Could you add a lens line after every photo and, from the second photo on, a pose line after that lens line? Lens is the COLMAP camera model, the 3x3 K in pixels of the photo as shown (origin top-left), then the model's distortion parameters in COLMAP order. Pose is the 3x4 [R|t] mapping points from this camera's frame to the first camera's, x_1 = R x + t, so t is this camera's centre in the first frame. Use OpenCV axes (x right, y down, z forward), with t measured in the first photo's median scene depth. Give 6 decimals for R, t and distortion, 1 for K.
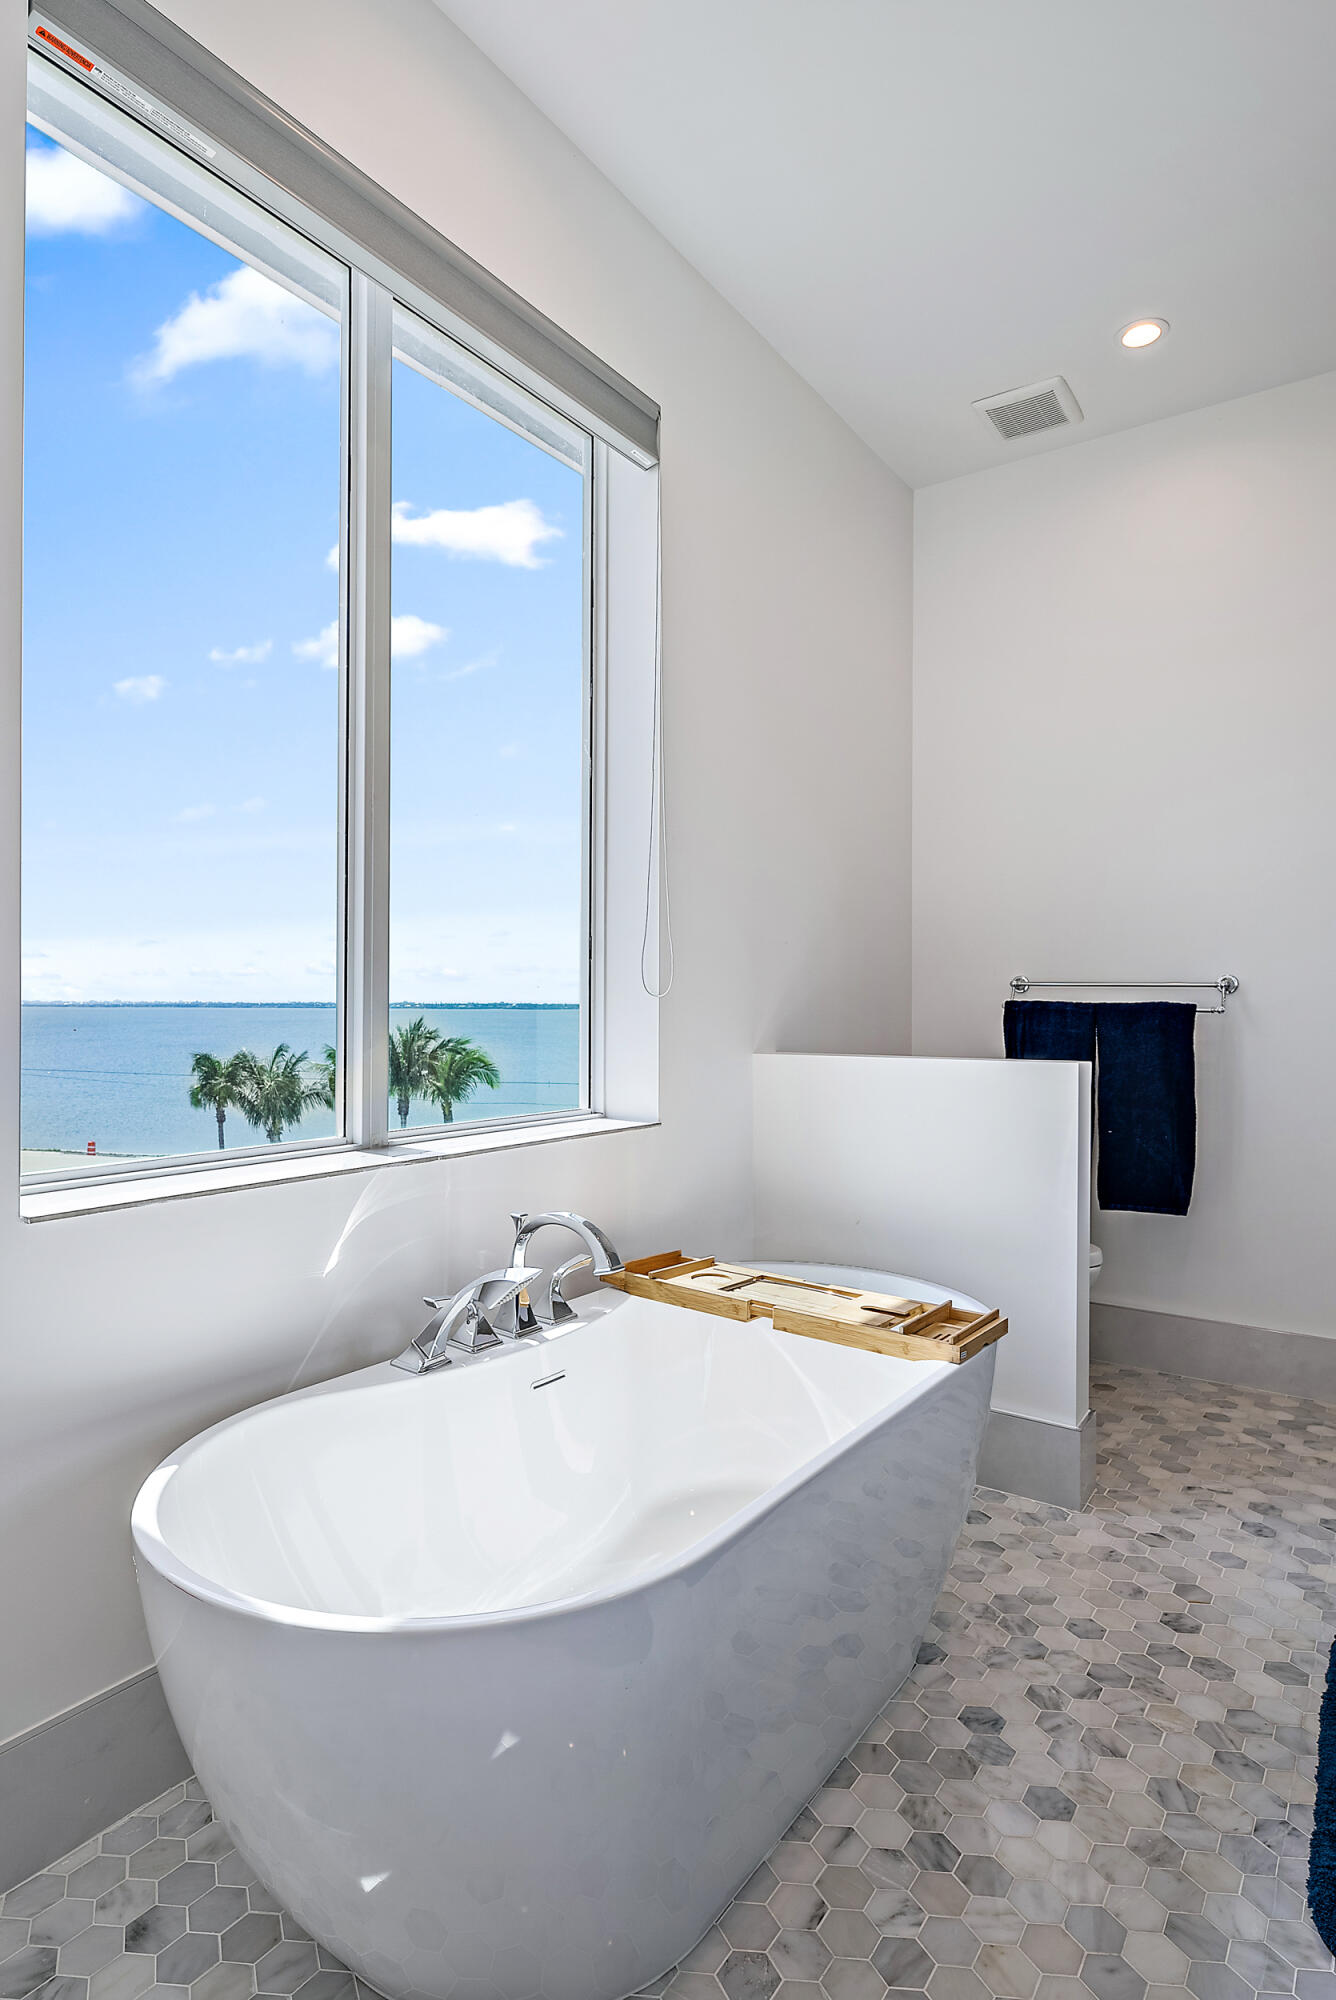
lens RADIAL K [[1096.5, 0, 668.0], [0, 1096.5, 1000.0], [0, 0, 1]] dist [-0.004346, -0.000404]
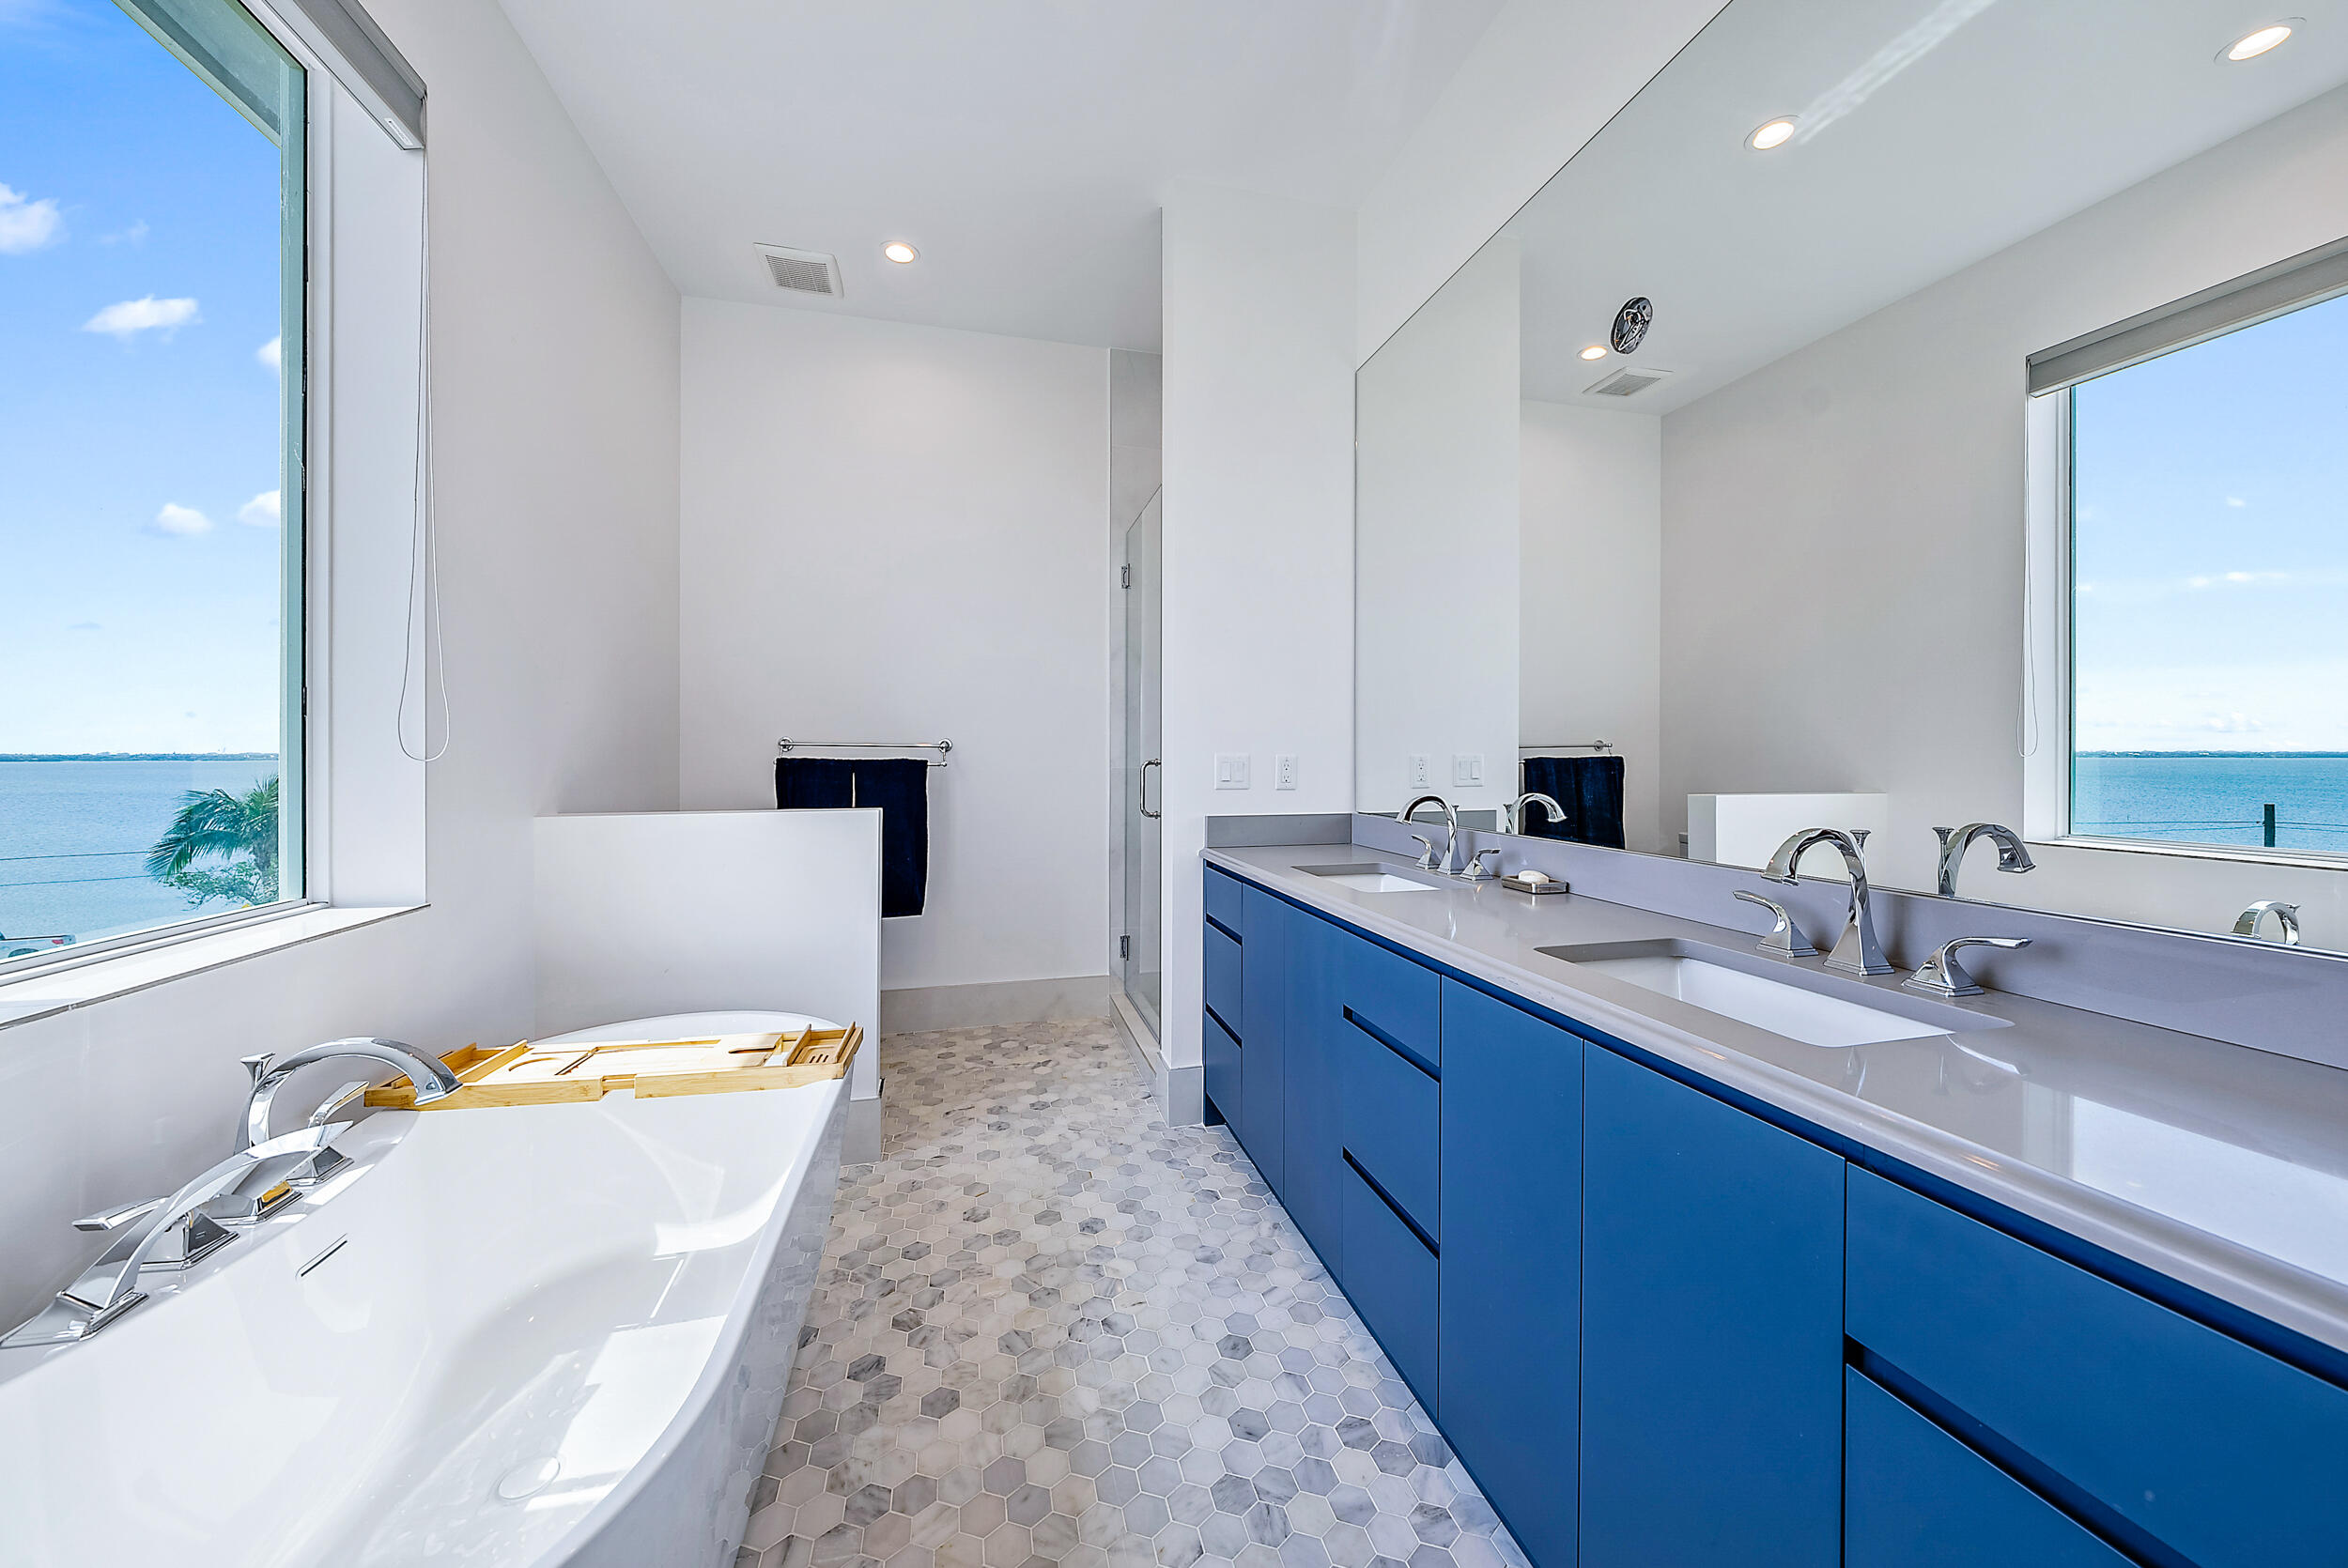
lens RADIAL K [[819.4, 0, 1171.0], [0, 819.4, 757.3], [0, 0, 1]] dist [-0.007678, -0.000052]
pose [[0.642285, -0.010046, 0.766400, -0.141558], [-0.000523, 0.999908, 0.013545, -0.017850], [-0.766465, -0.009101, 0.642221, 0.143052]]
